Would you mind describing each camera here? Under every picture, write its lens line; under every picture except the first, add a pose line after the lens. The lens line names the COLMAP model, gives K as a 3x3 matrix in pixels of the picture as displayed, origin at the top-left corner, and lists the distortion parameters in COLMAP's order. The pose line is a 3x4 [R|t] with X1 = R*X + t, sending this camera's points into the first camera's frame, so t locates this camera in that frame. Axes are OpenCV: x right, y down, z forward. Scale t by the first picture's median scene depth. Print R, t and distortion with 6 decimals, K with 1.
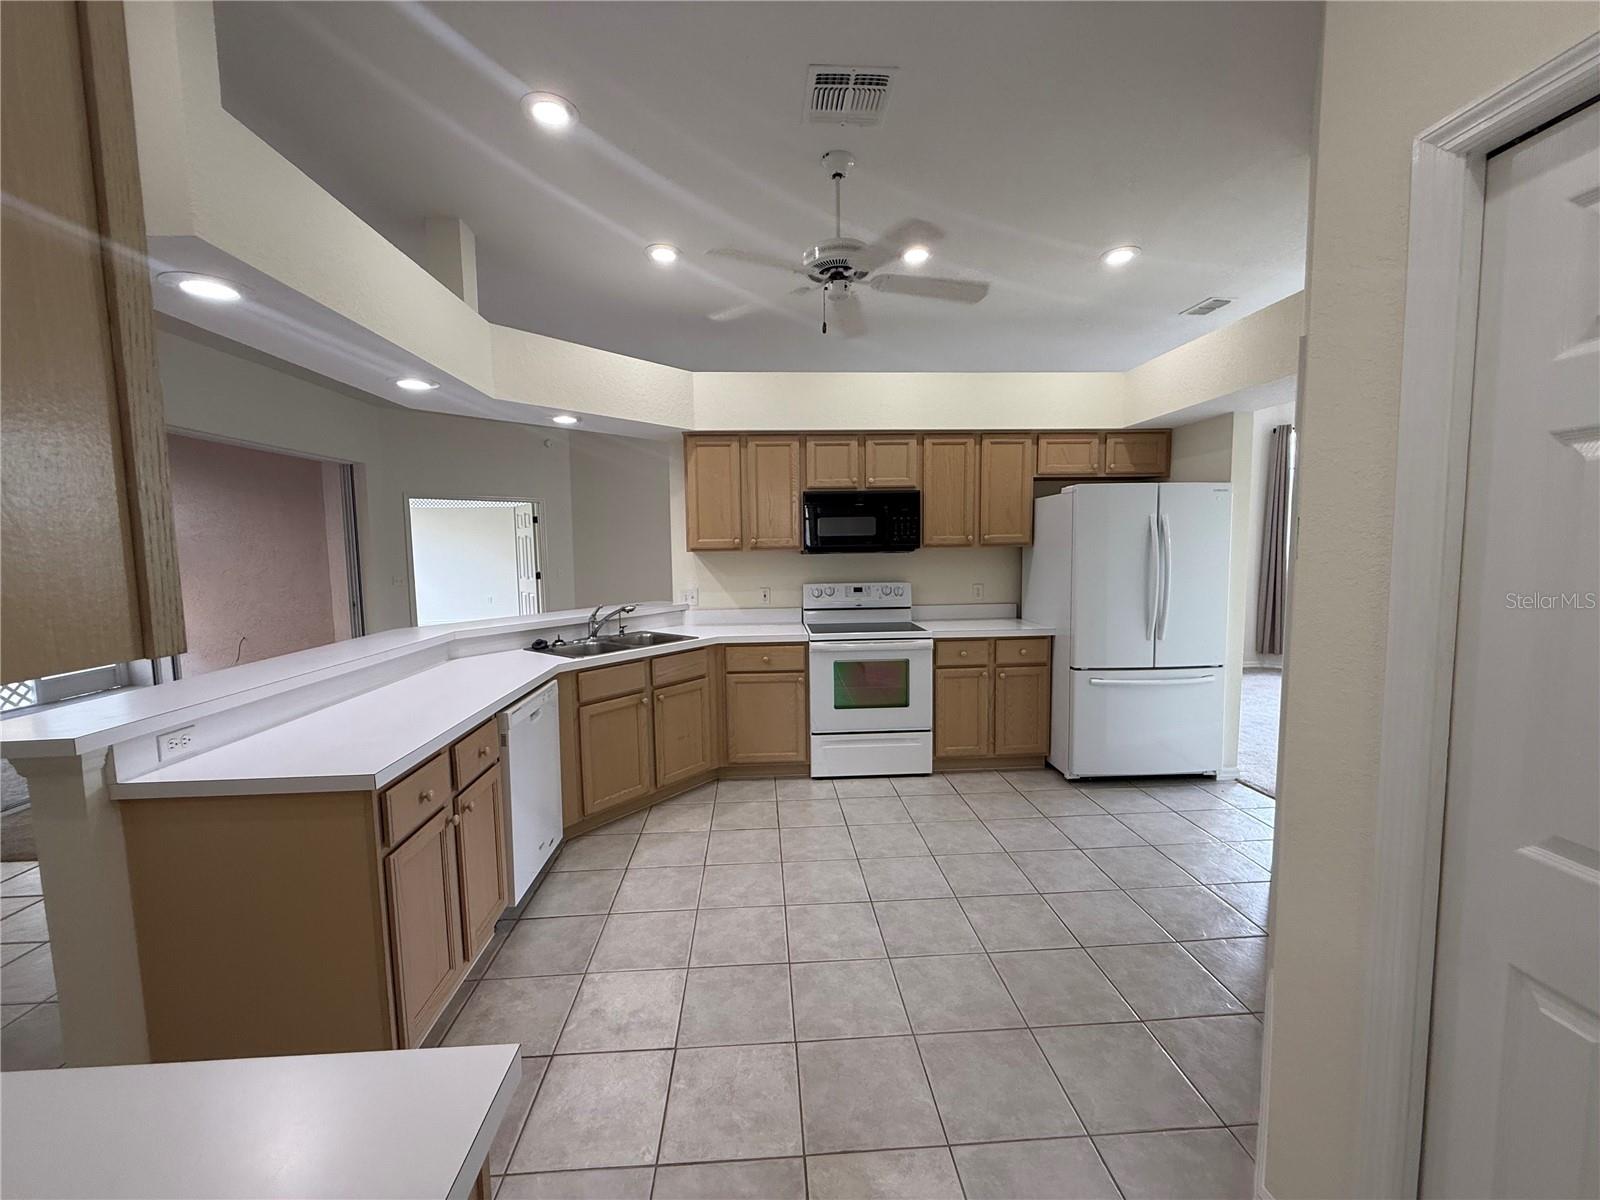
lens RADIAL K [[638.1, 0, 793.2], [0, 638.1, 604.0], [0, 0, 1]] dist [-0.010375, 0.000140]
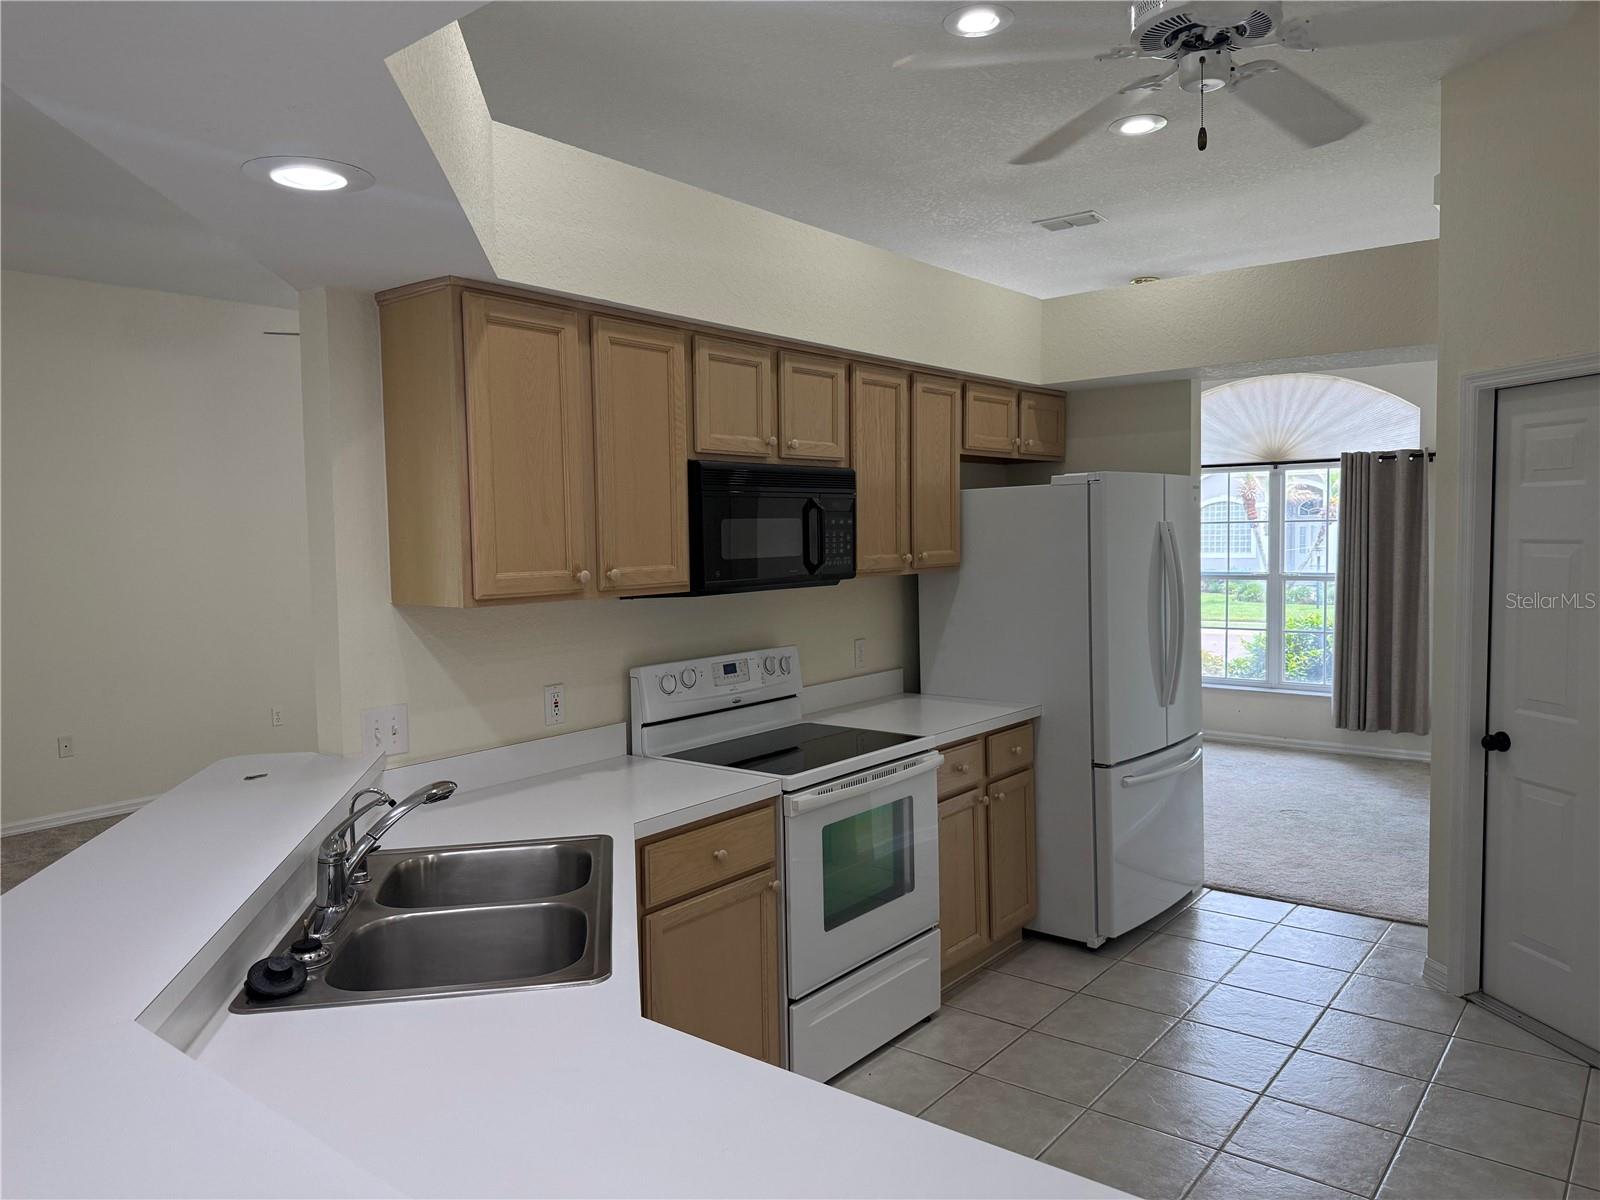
lens RADIAL K [[1135.3, 0, 802.7], [0, 1135.3, 598.9], [0, 0, 1]] dist [0.033588, -0.008917]
pose [[0.660368, -0.041695, 0.749783, -0.531983], [0.075189, 0.997111, -0.010773, -0.065946], [-0.747168, 0.063490, 0.661596, 0.432469]]
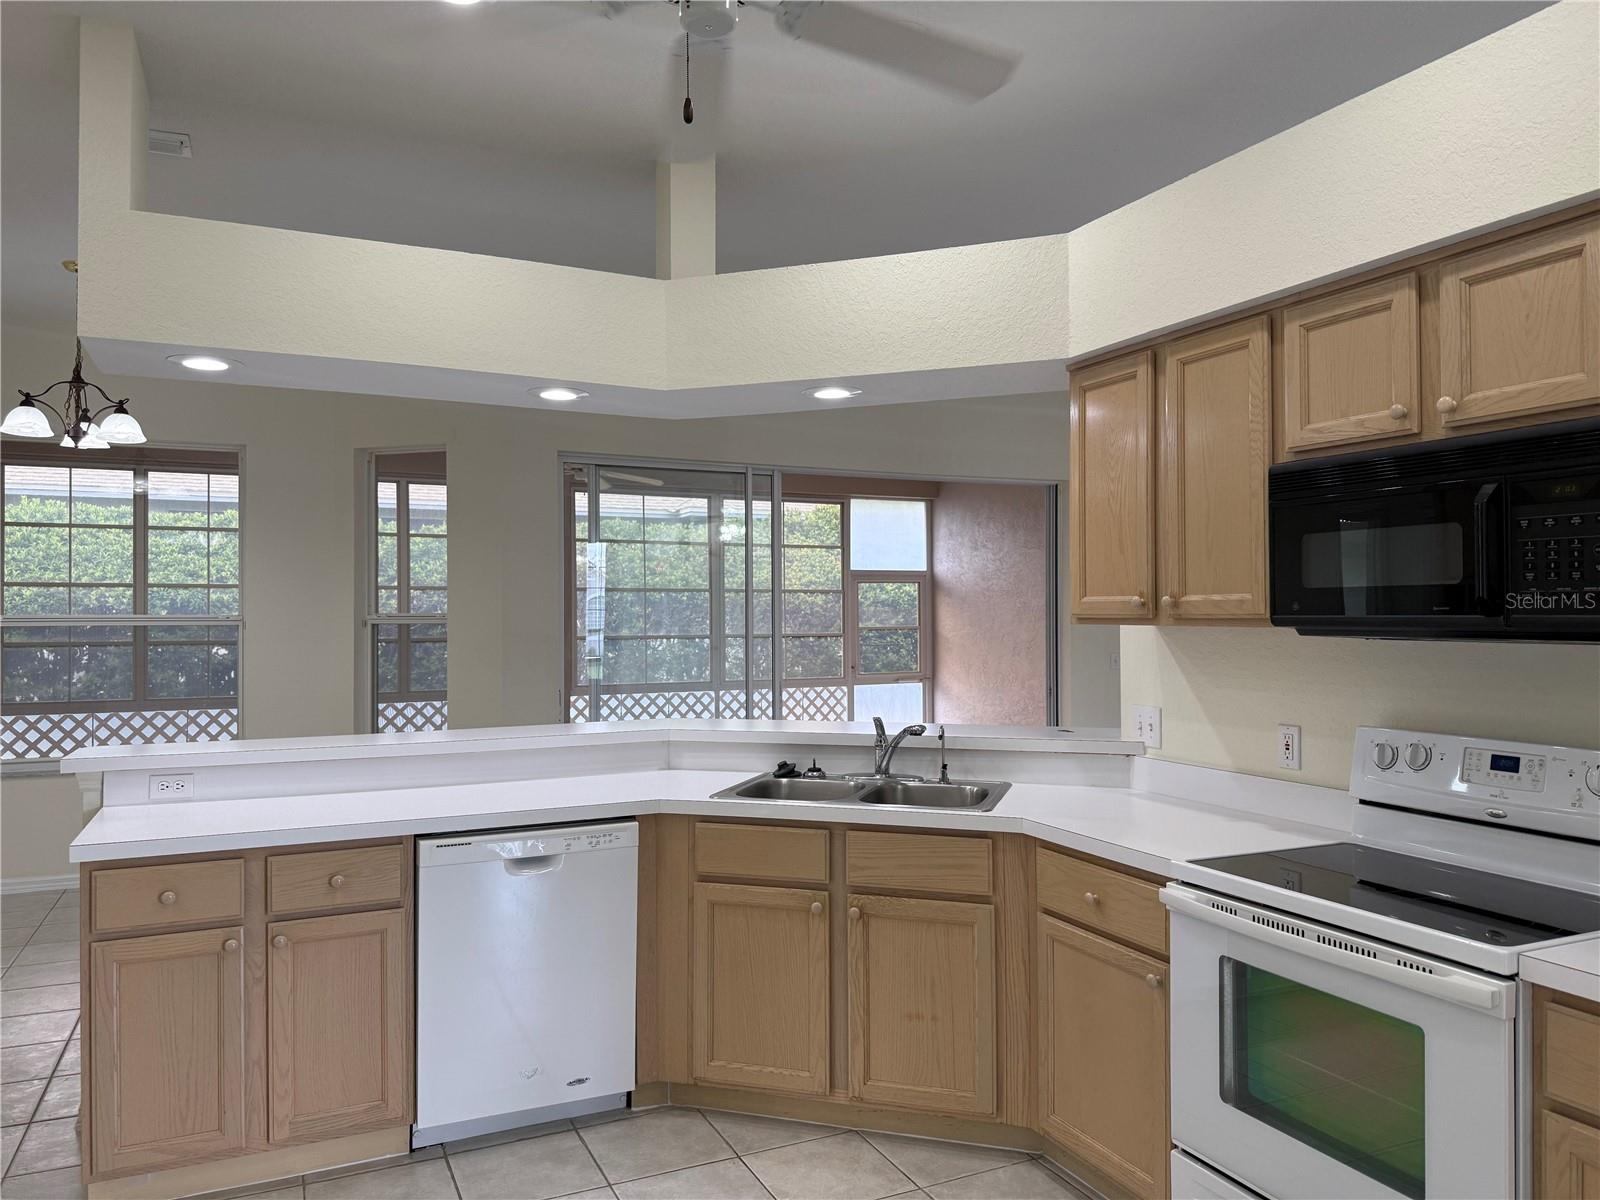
lens RADIAL K [[1135.3, 0, 794.5], [0, 1135.3, 601.3], [0, 0, 1]] dist [0.033588, -0.008917]
pose [[0.362400, 0.004567, -0.932012, 0.523738], [-0.089394, 0.995548, -0.029882, -0.056466], [0.927726, 0.094145, 0.361194, 0.528592]]
